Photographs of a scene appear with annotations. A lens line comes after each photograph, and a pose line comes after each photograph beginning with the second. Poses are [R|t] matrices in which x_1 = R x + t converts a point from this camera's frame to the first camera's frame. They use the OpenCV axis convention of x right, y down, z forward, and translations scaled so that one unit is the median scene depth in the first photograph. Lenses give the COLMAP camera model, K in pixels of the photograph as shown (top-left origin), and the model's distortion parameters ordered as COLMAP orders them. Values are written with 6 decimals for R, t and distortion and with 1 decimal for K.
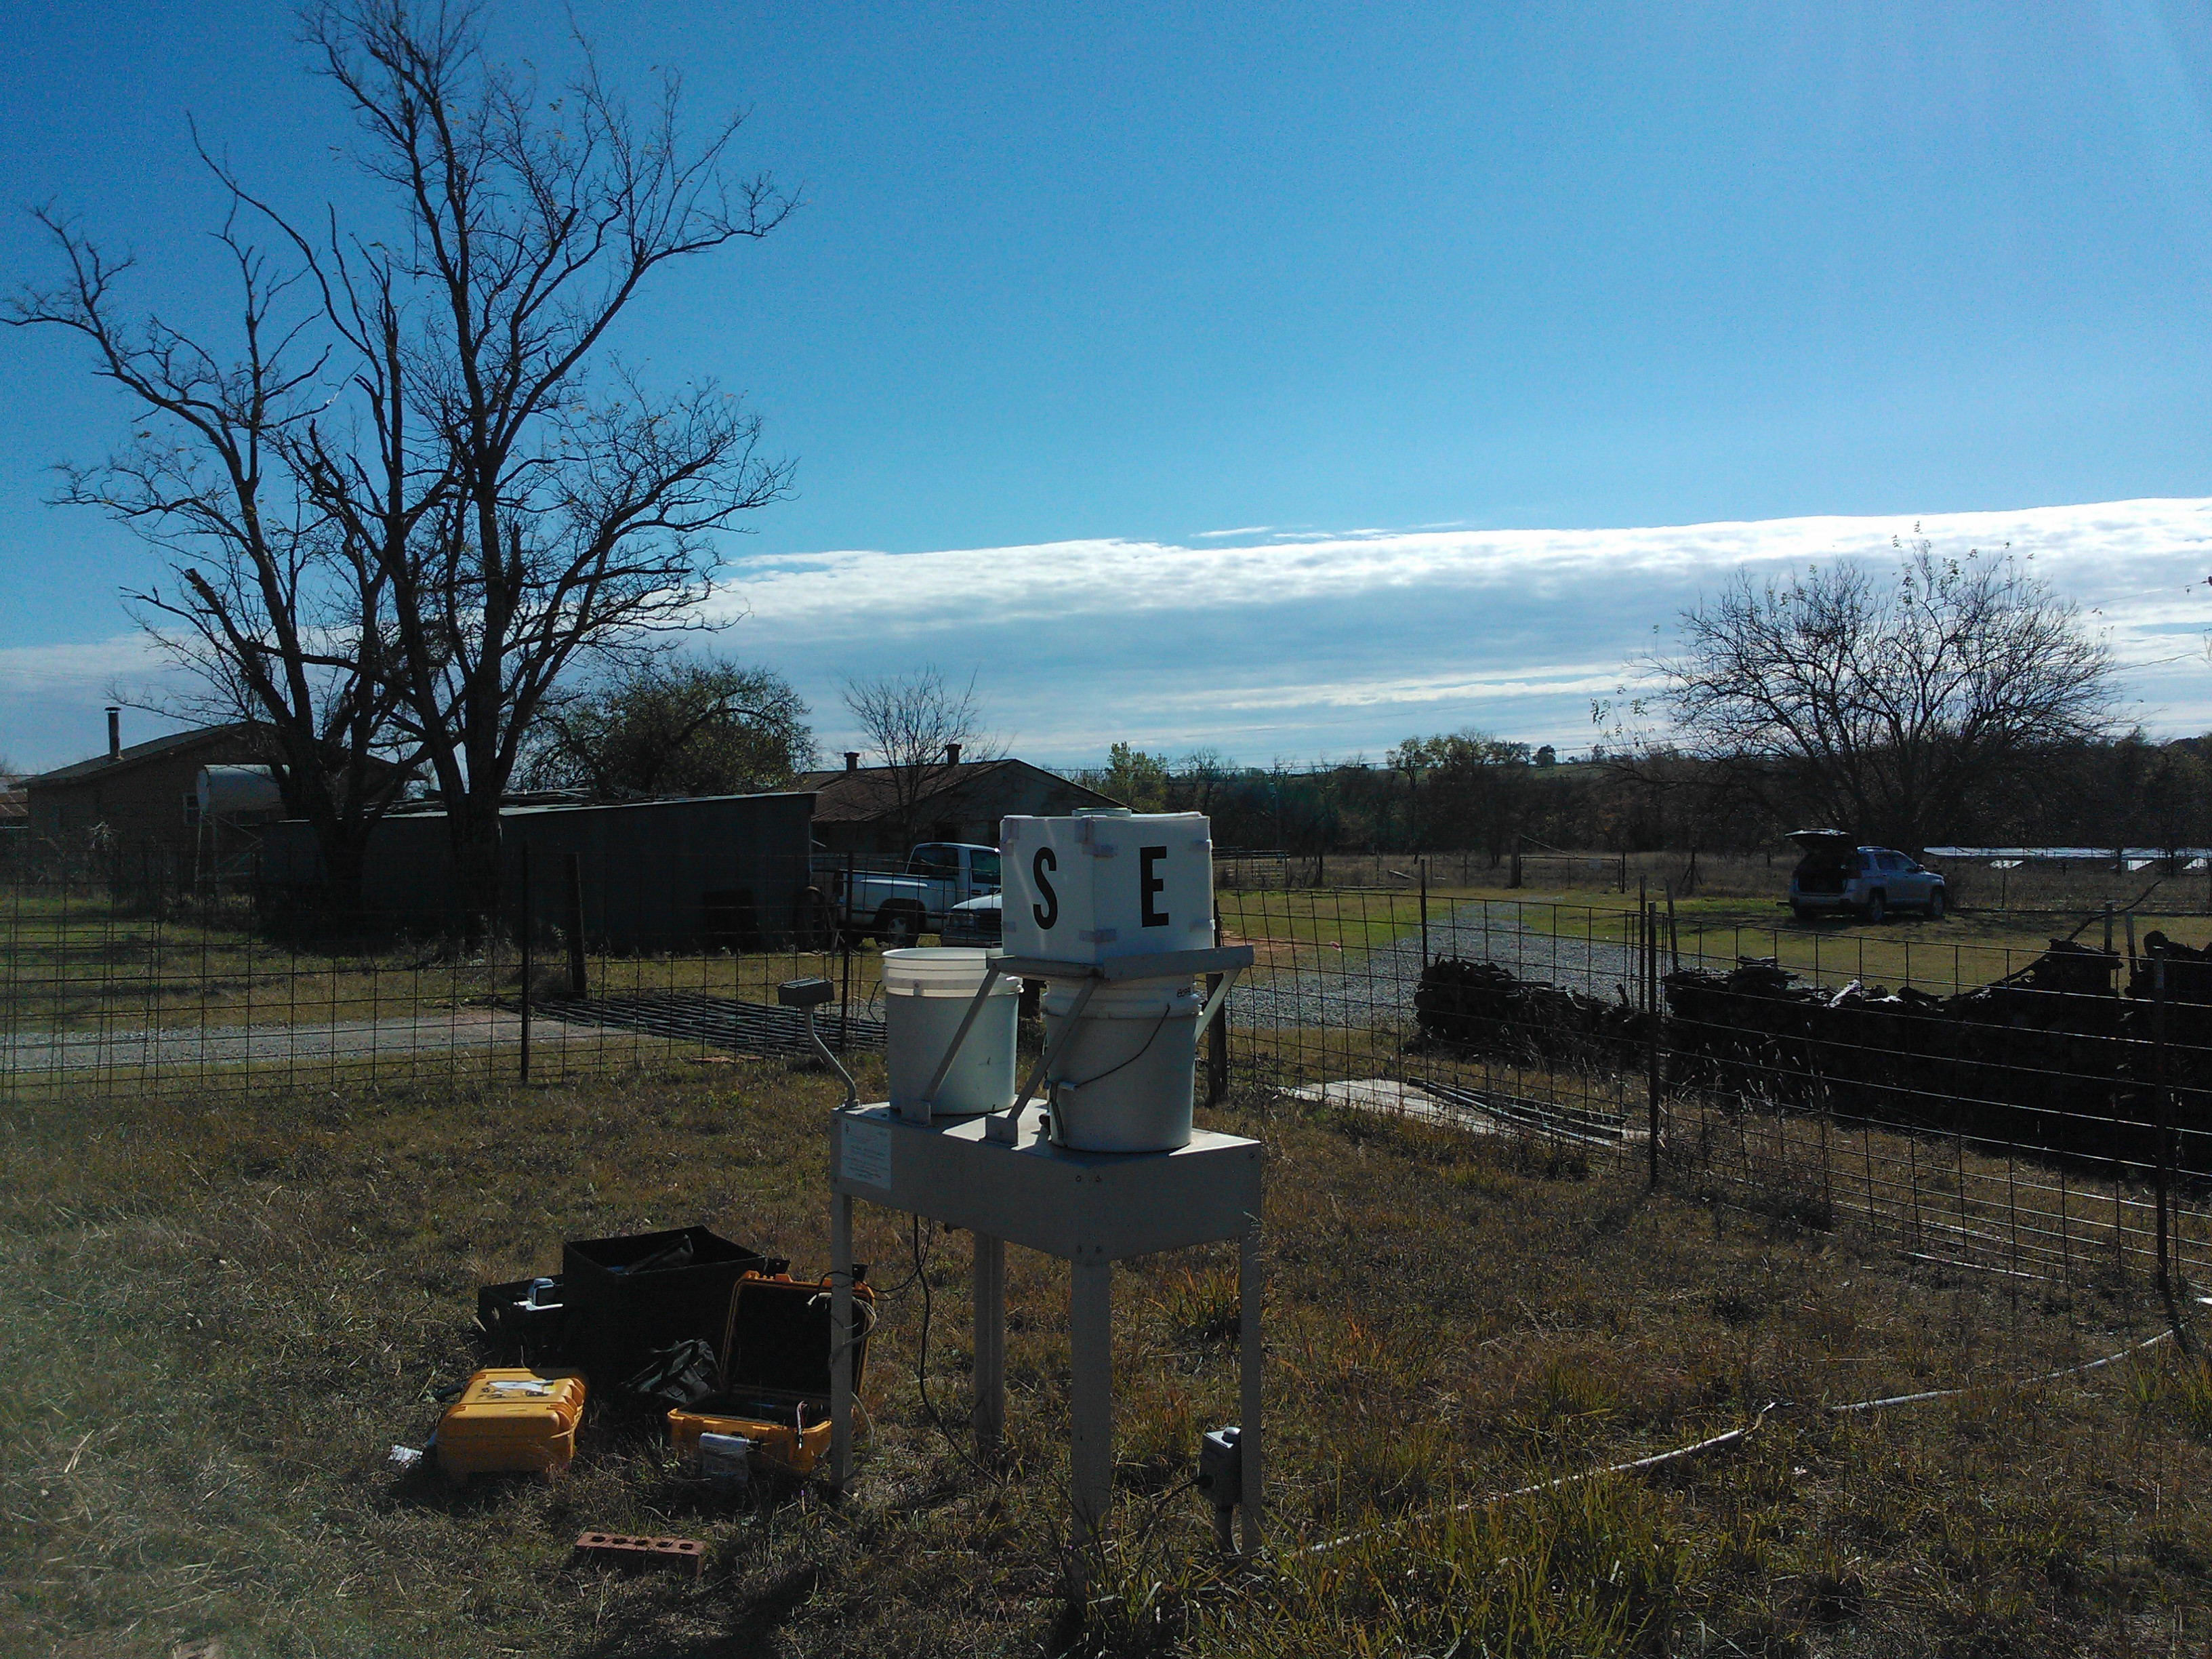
lens RADIAL K [[1841.6, 0, 1099.8], [0, 1841.6, 833.0], [0, 0, 1]] dist [0.041085, -0.083597]
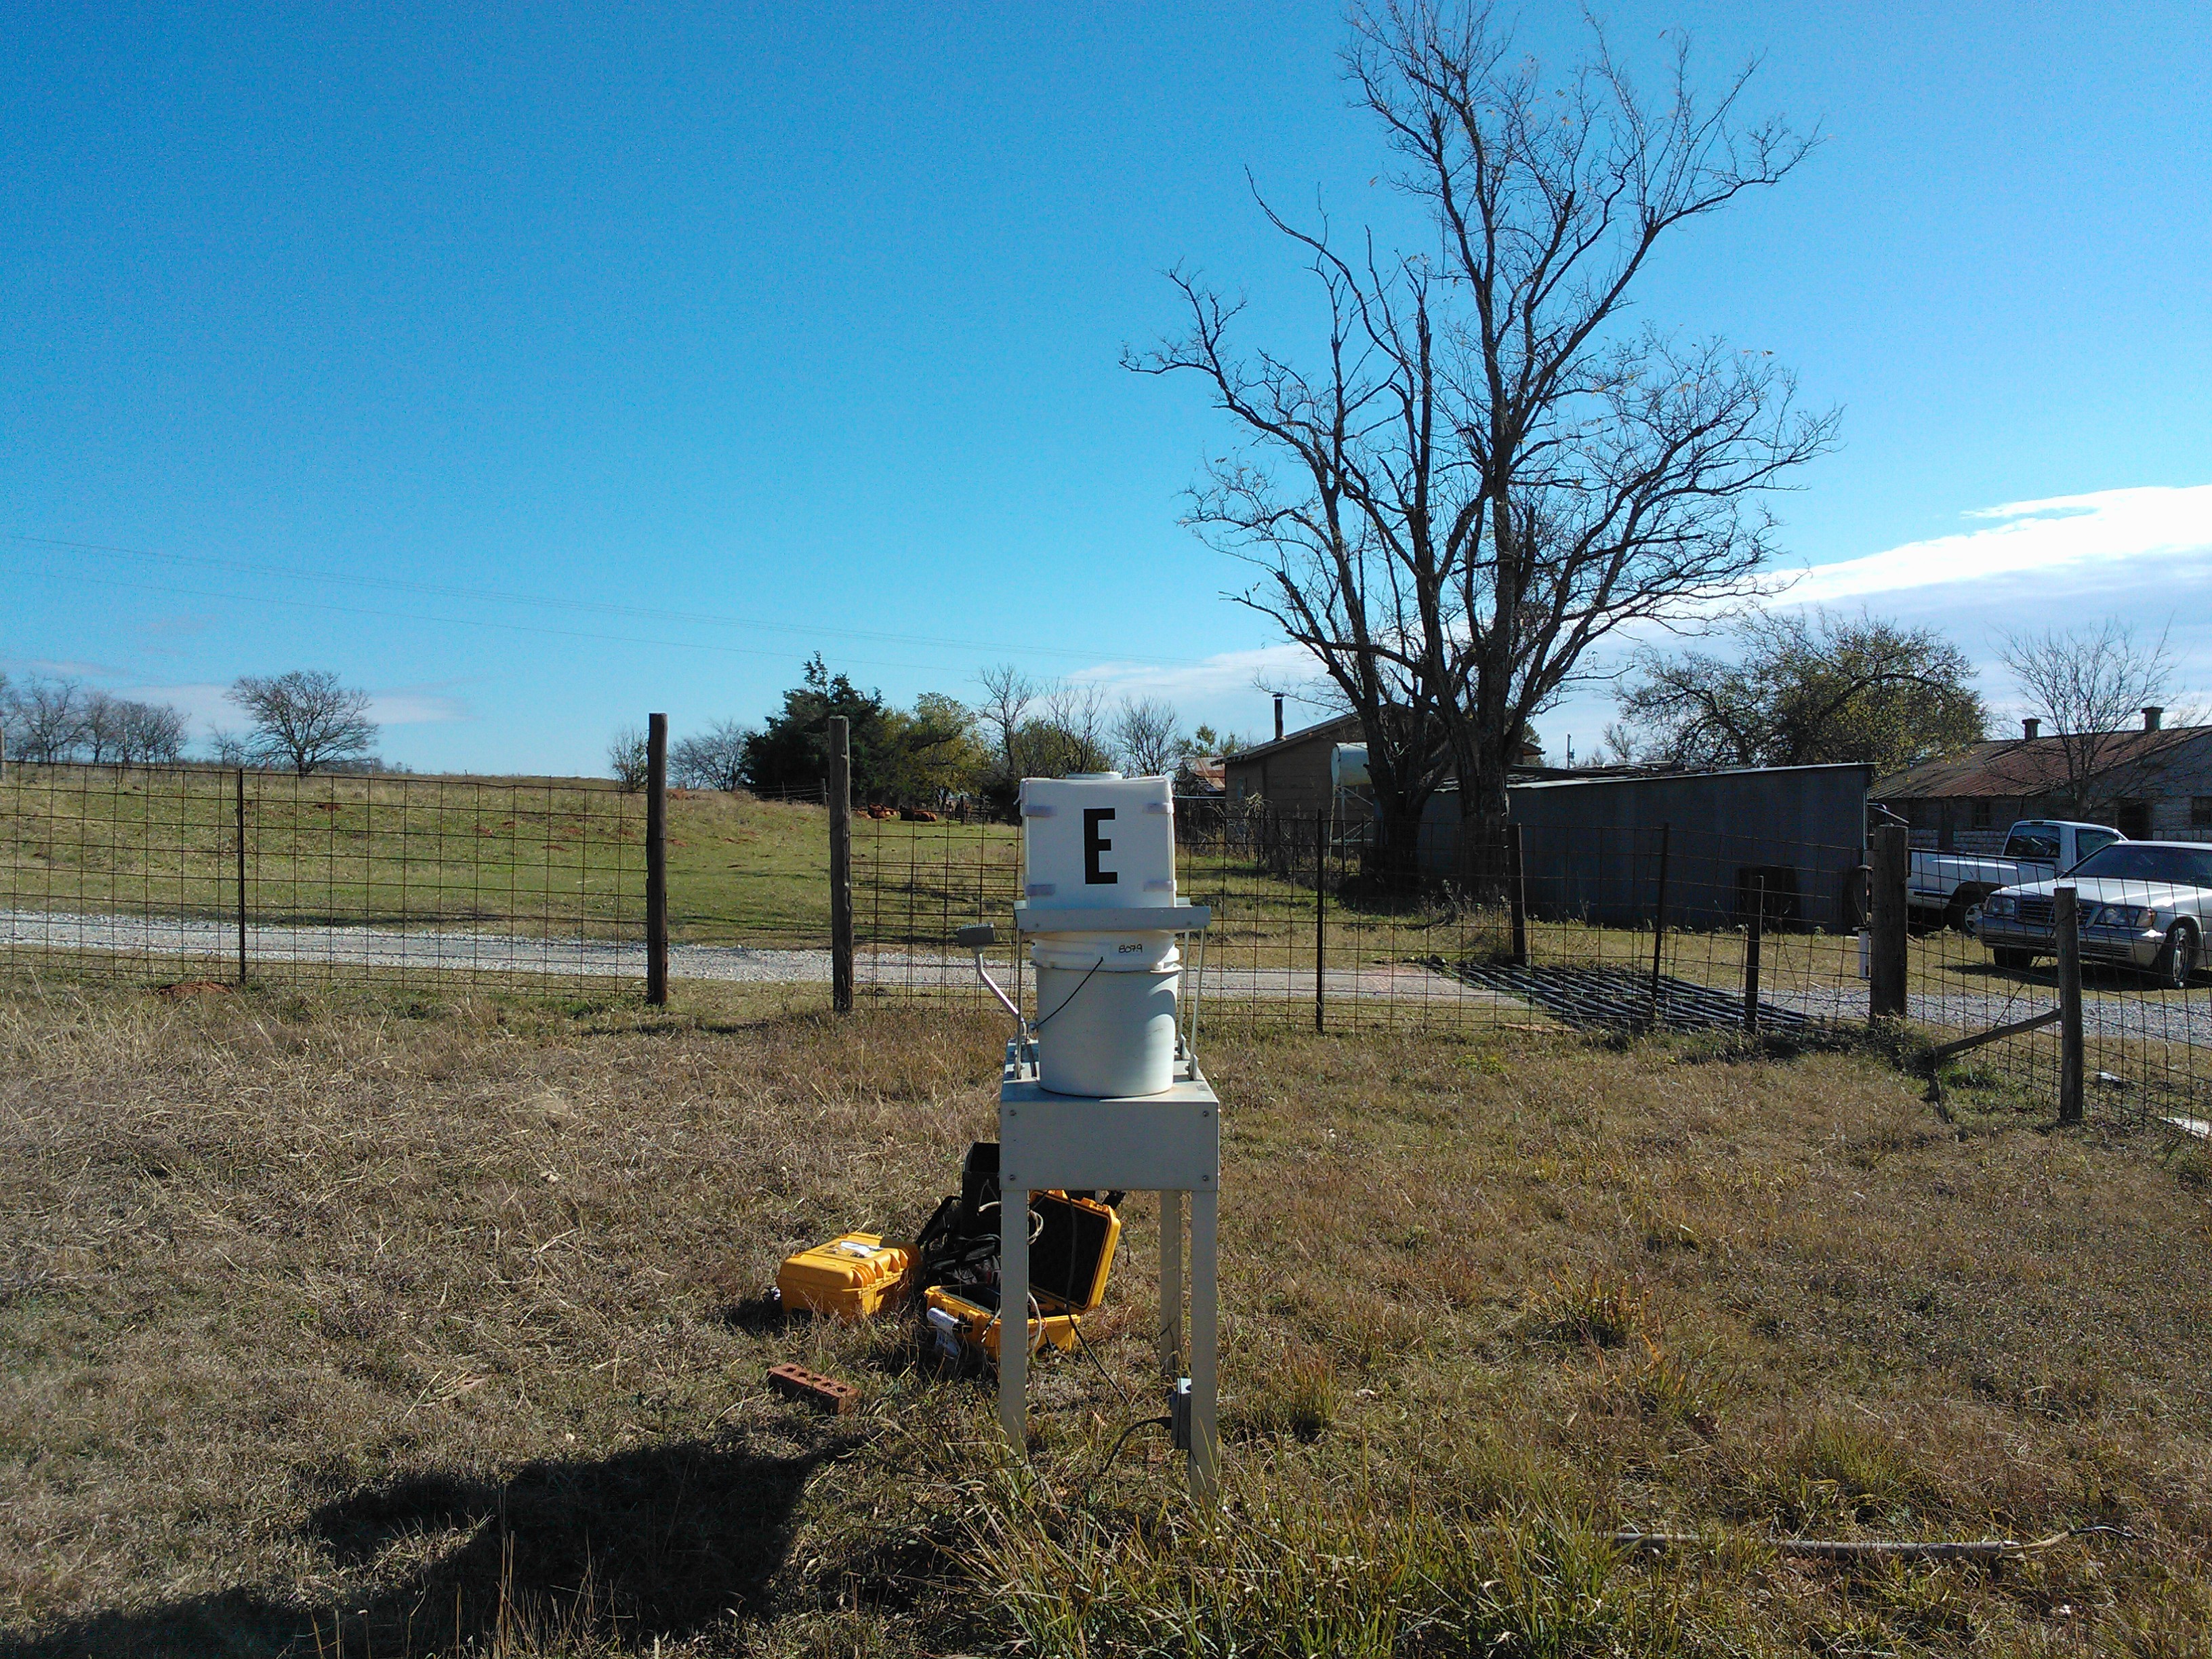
lens RADIAL K [[1841.6, 0, 1114.5], [0, 1841.6, 836.1], [0, 0, 1]] dist [0.041085, -0.083597]
pose [[0.807497, 0.017098, -0.589624, 0.107419], [-0.007703, 0.999800, 0.018443, 0.000589], [0.589822, -0.010351, 0.807467, 0.024403]]
